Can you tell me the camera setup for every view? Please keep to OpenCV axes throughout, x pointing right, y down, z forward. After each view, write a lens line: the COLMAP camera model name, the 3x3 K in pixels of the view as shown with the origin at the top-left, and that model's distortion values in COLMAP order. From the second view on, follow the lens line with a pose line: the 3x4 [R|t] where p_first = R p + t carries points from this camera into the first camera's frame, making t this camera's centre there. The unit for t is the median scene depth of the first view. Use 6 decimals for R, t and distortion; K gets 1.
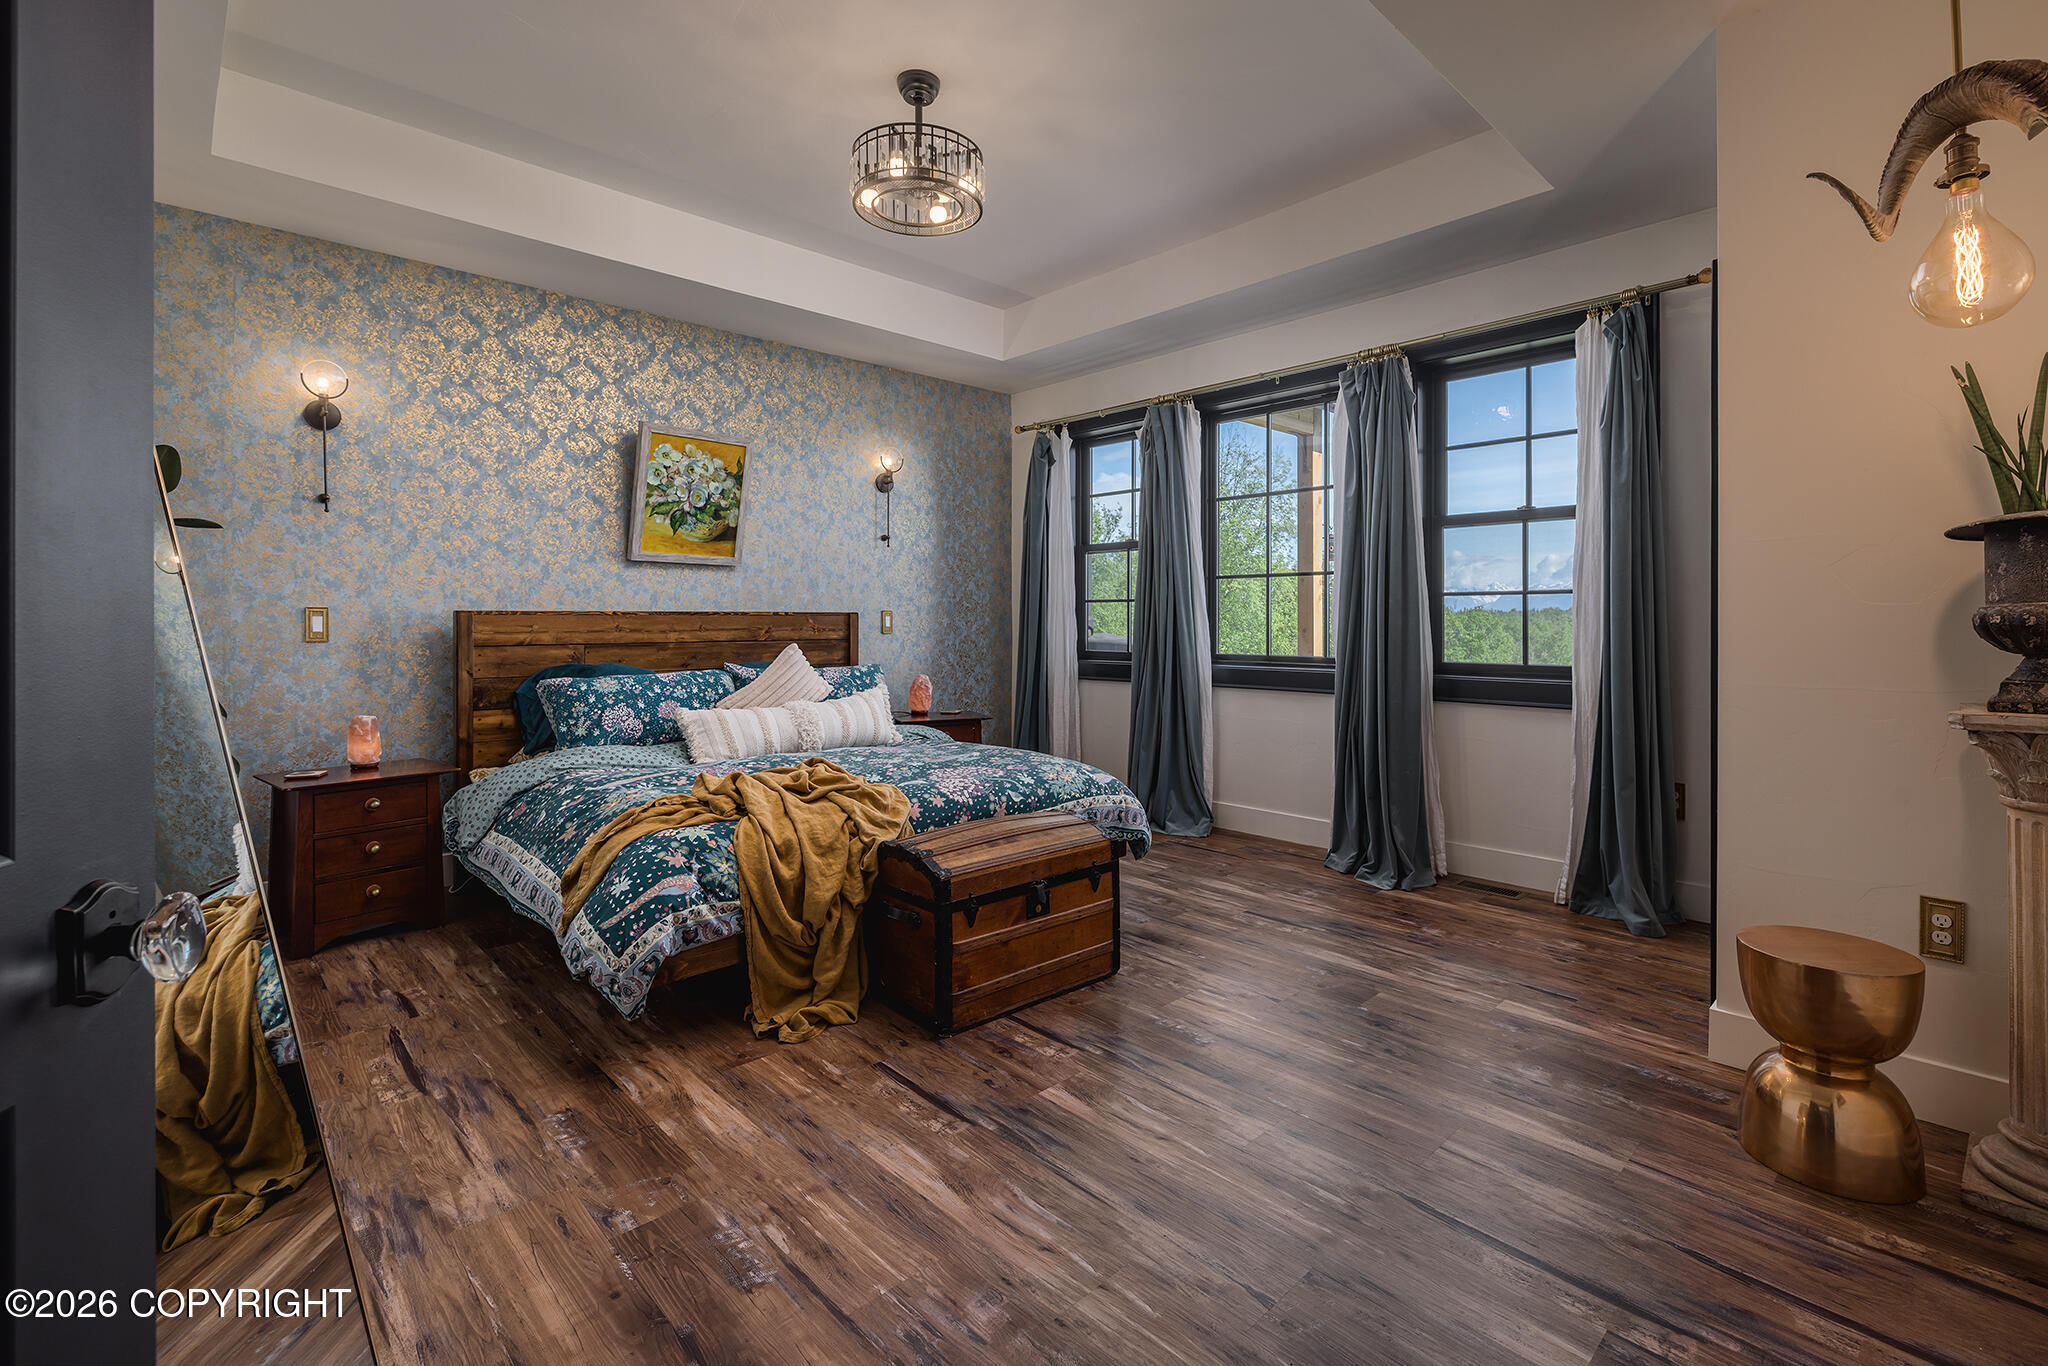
lens RADIAL K [[915.6, 0, 1056.3], [0, 915.6, 636.8], [0, 0, 1]] dist [-0.000382, 0.012036]
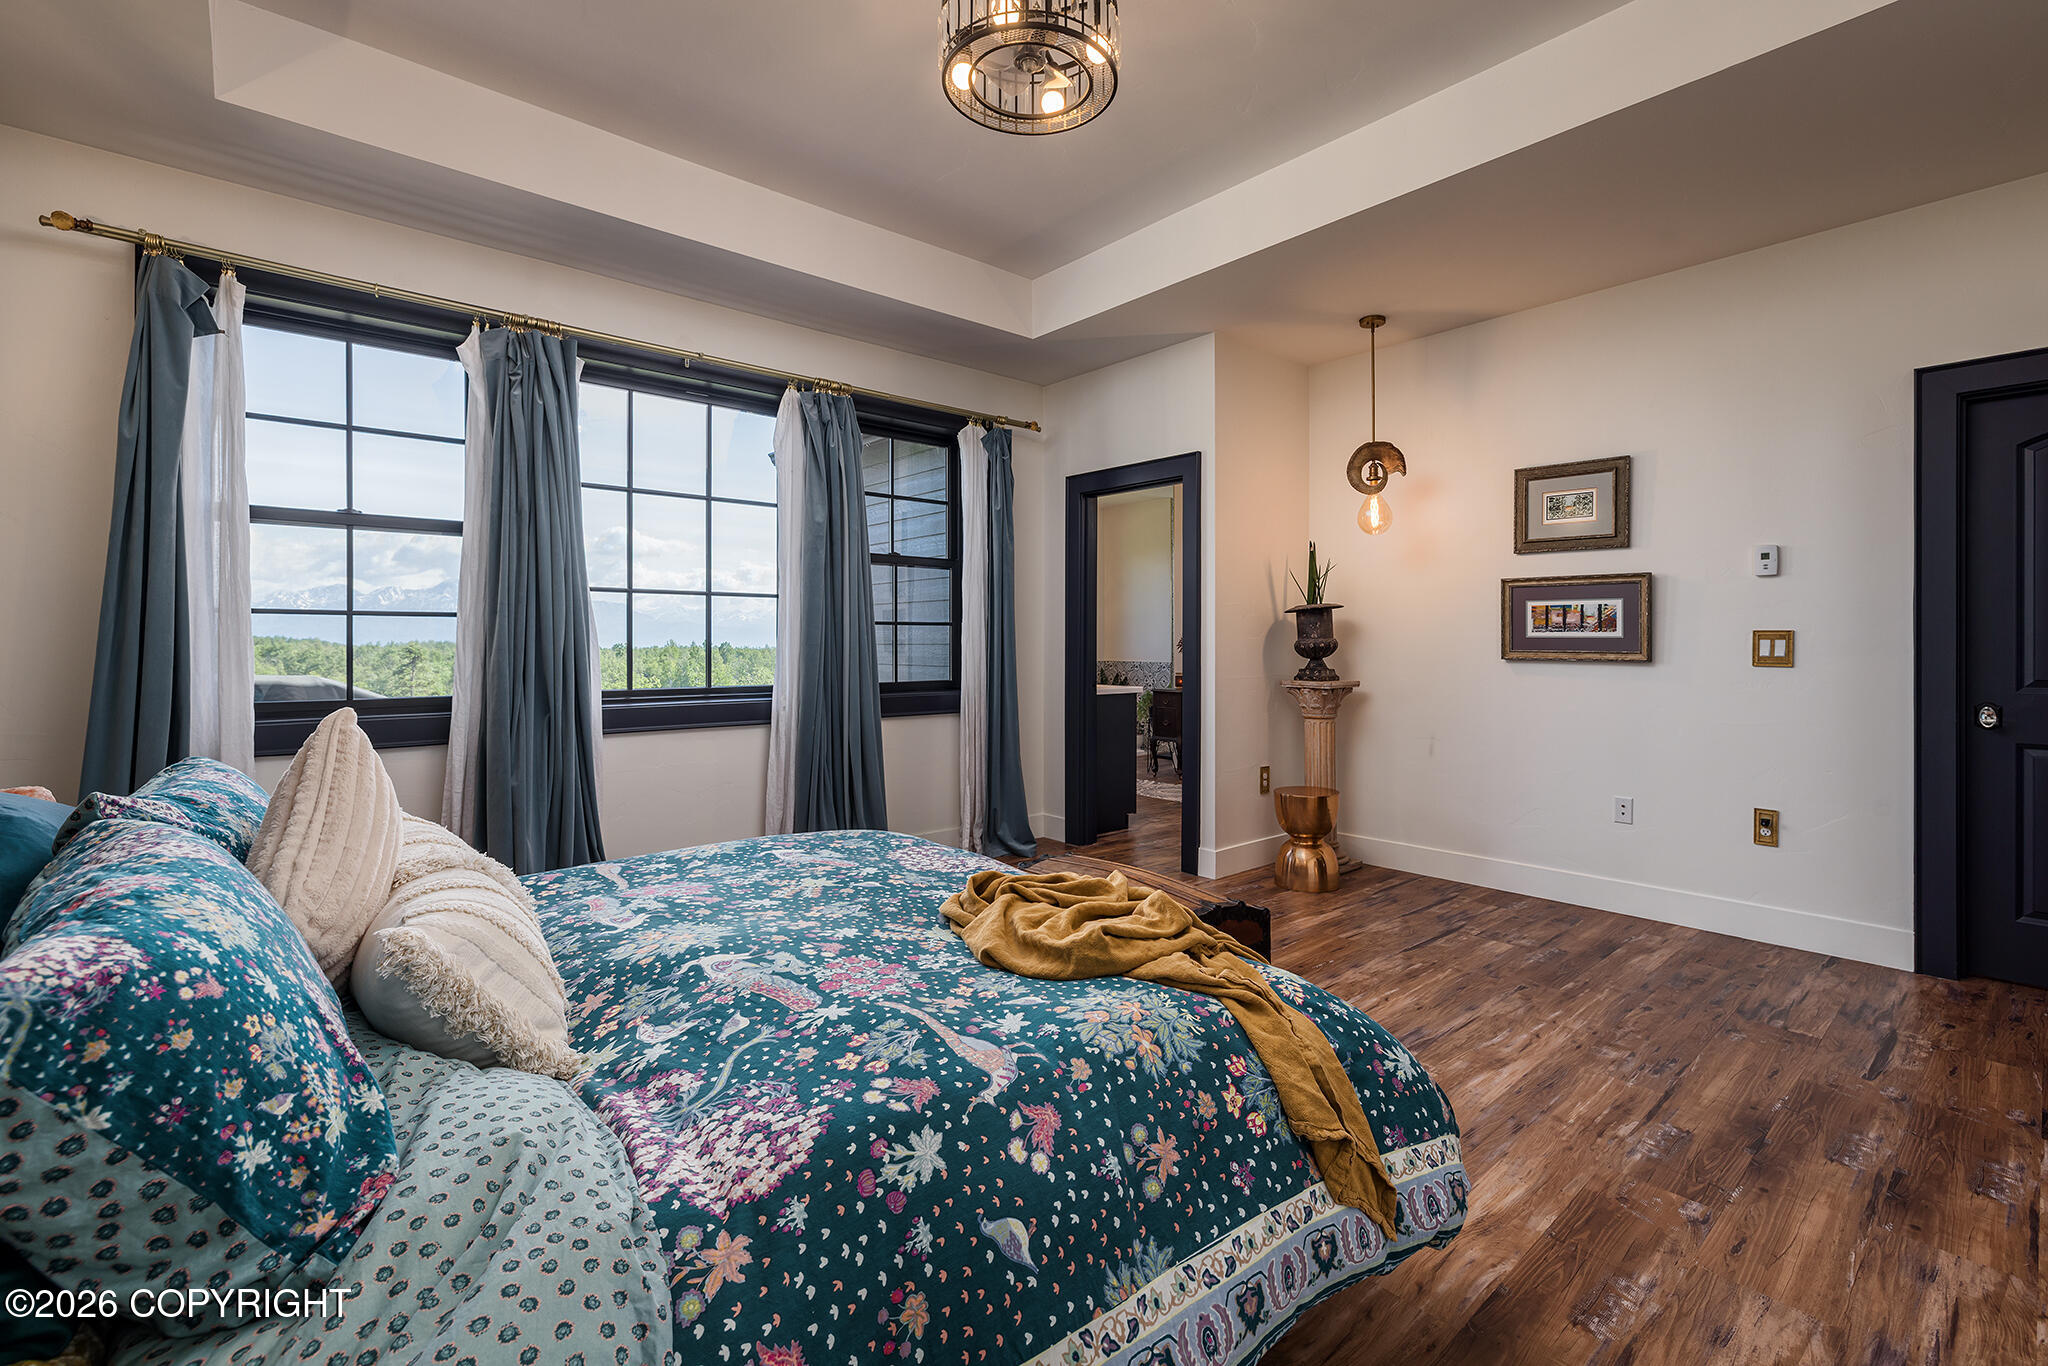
lens RADIAL K [[915.6, 0, 1056.3], [0, 915.6, 636.8], [0, 0, 1]] dist [-0.000382, 0.012036]
pose [[0.029674, 0.009899, 0.999511, -0.604944], [0.017592, 0.999791, -0.010424, -0.011201], [-0.999405, 0.017893, 0.029493, 0.653835]]
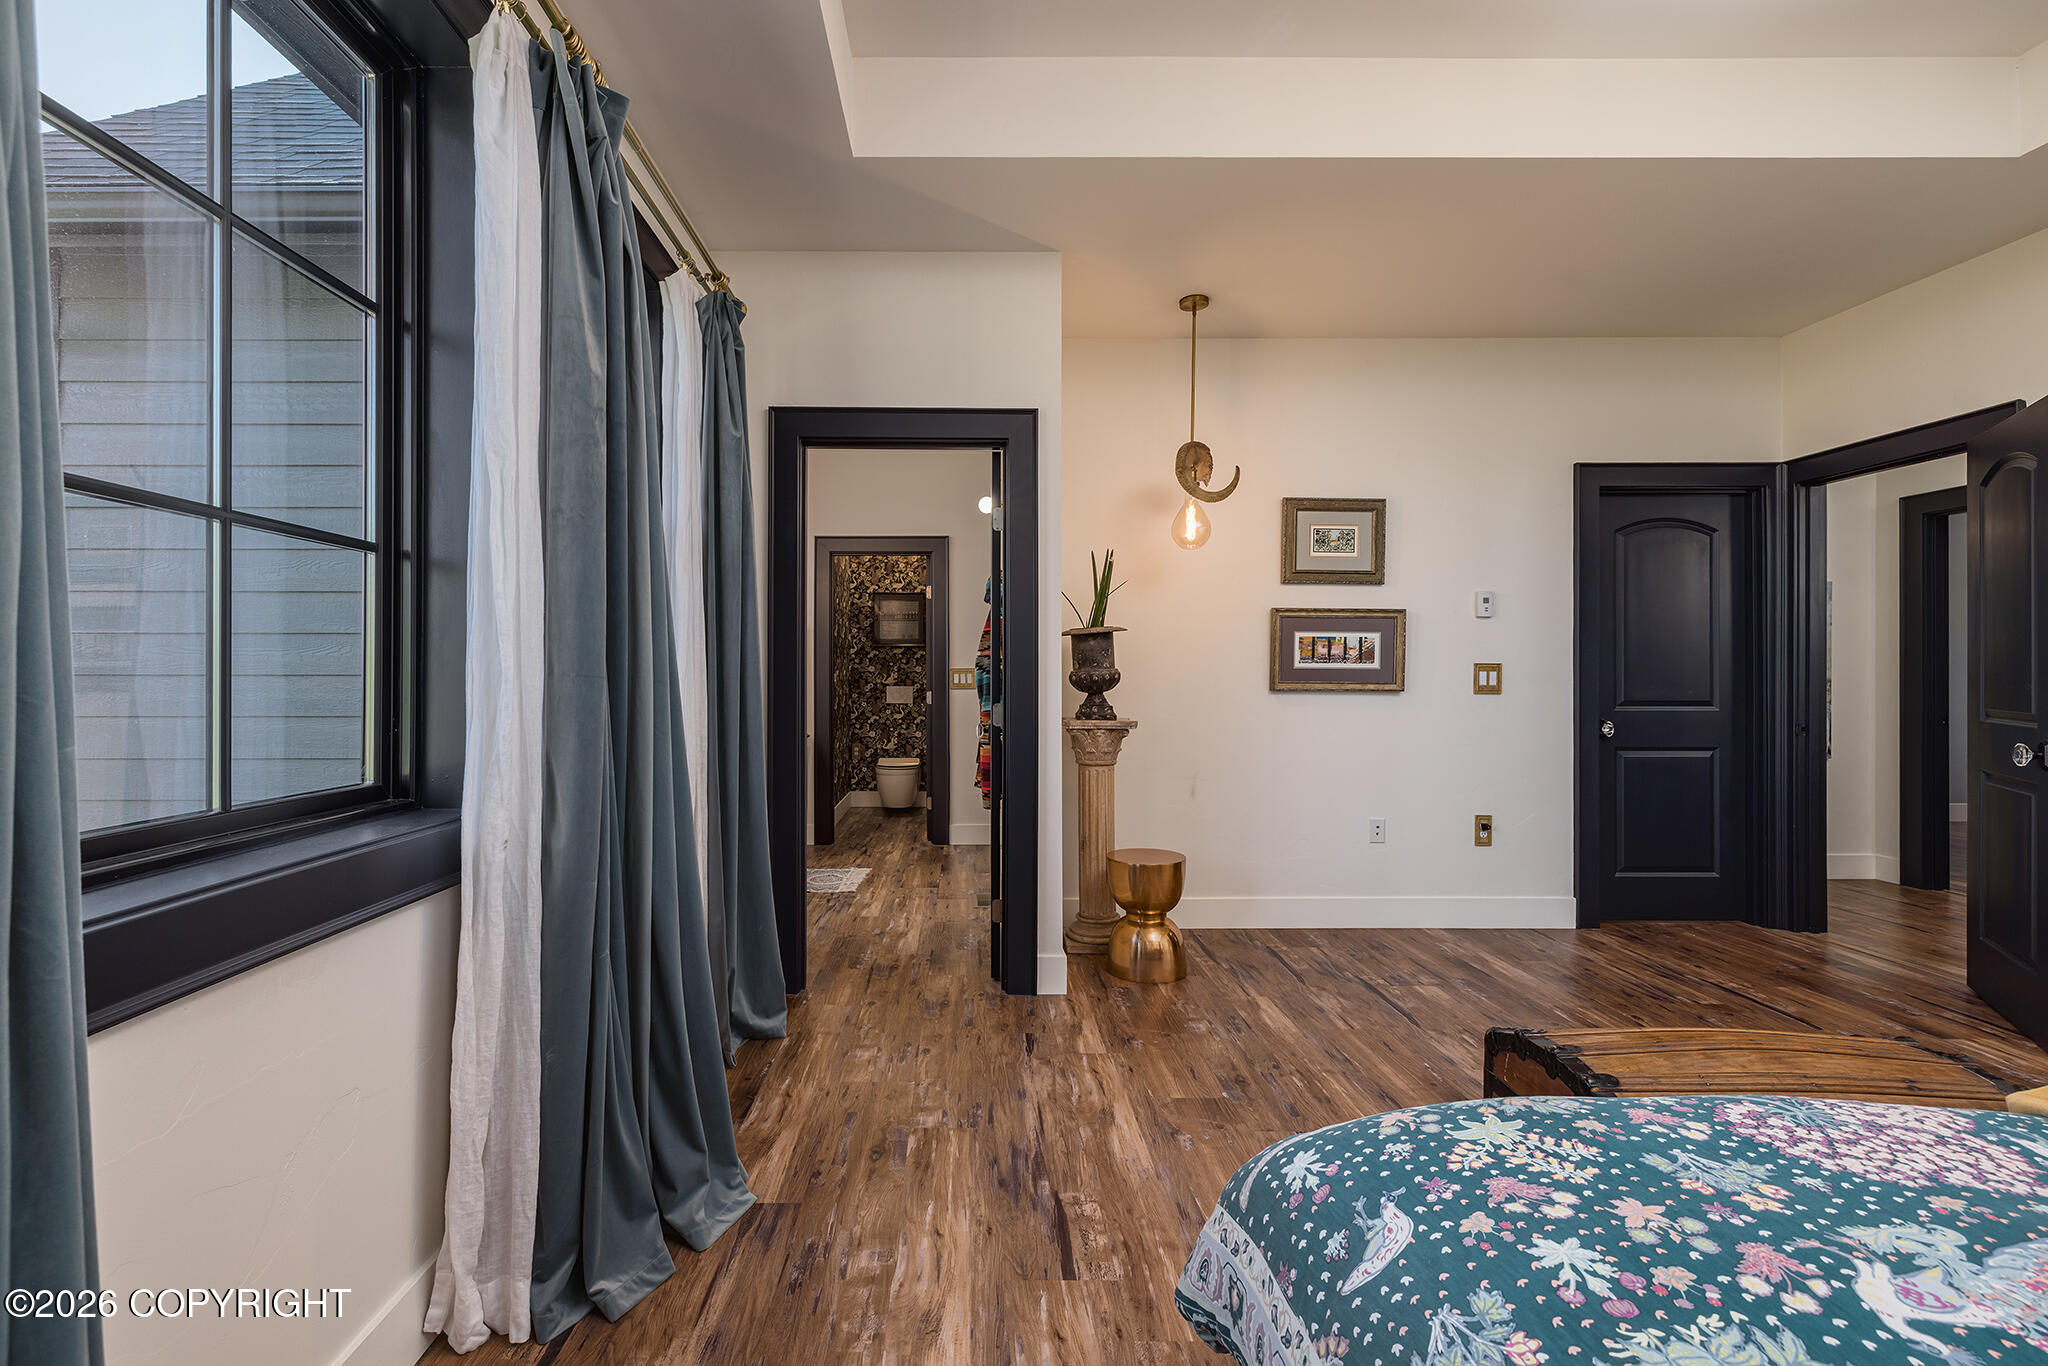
lens RADIAL K [[929.5, 0, 1021.3], [0, 929.5, 667.4], [0, 0, 1]] dist [0.000418, 0.021718]
pose [[-0.736542, 0.009320, 0.676327, -0.098471], [0.014097, 0.999899, 0.001573, -0.018156], [-0.676245, 0.010693, -0.736600, 1.071638]]
